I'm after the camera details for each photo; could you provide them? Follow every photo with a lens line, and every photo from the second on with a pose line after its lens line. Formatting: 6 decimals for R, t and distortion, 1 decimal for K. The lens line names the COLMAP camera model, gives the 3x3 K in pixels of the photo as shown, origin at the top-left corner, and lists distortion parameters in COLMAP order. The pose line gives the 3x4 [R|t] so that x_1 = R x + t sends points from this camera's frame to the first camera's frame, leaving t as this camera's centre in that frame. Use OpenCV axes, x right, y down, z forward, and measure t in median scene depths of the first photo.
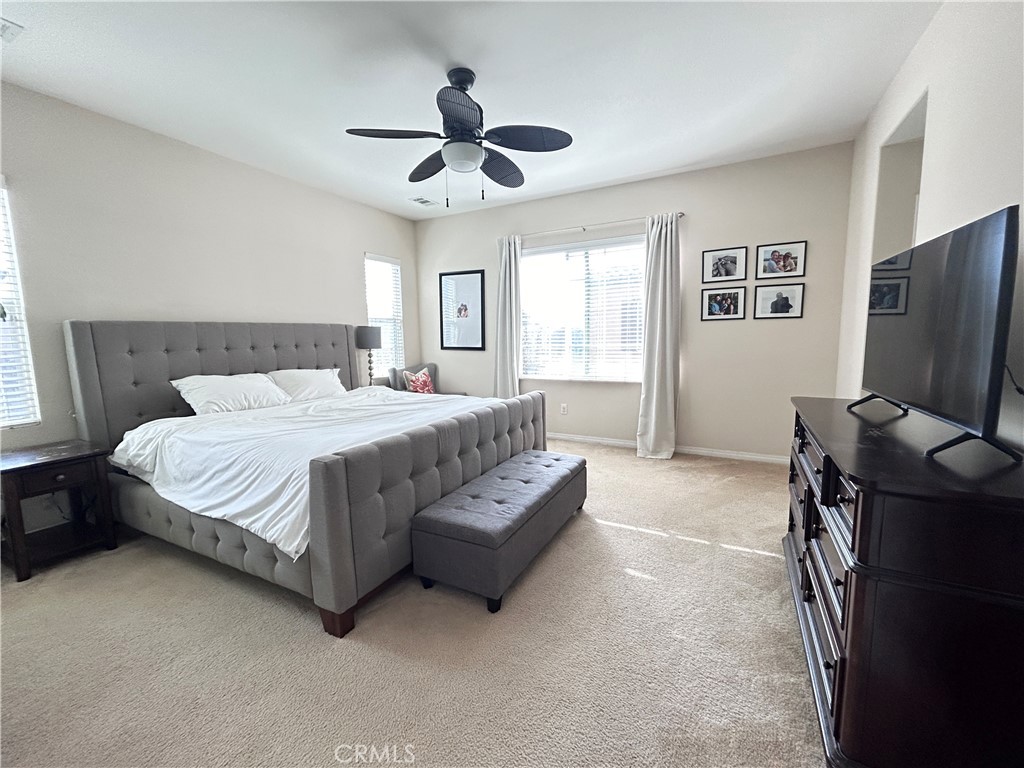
lens RADIAL K [[408.5, 0, 512.0], [0, 408.5, 384.0], [0, 0, 1]] dist [-0.001566, -0.000226]
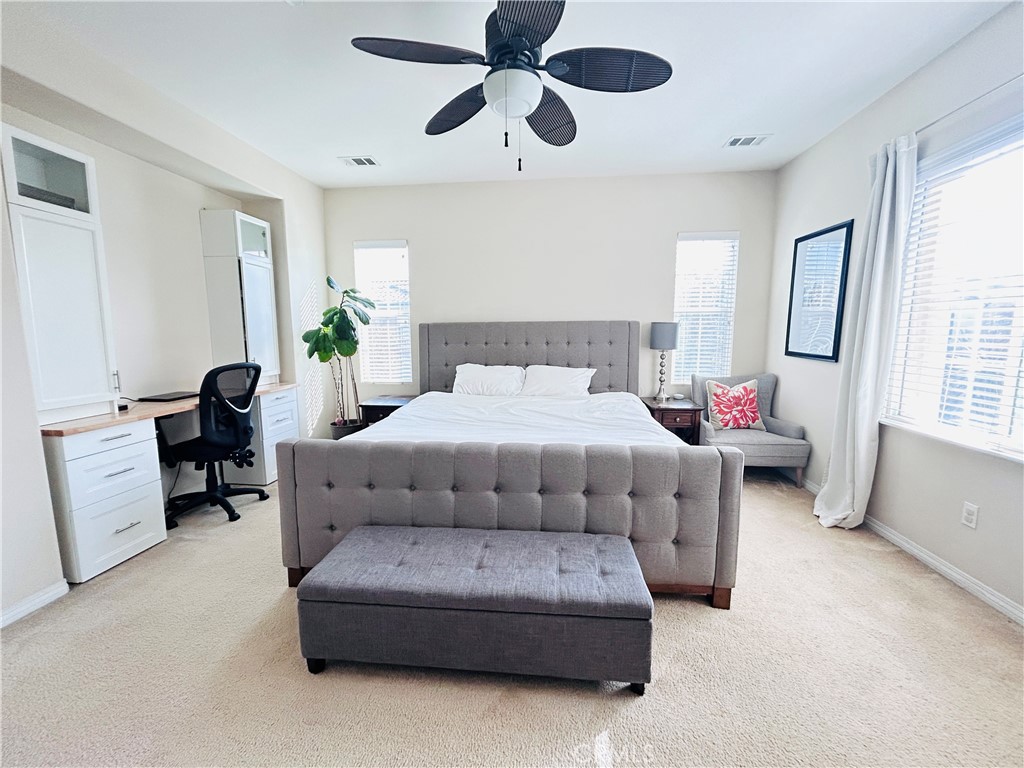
lens RADIAL K [[408.5, 0, 512.0], [0, 408.5, 384.0], [0, 0, 1]] dist [-0.001566, -0.000226]
pose [[0.396789, 0.129808, -0.908685, 0.328547], [-0.110365, 0.989515, 0.093162, -0.063121], [0.911251, 0.063321, 0.406955, 0.404810]]
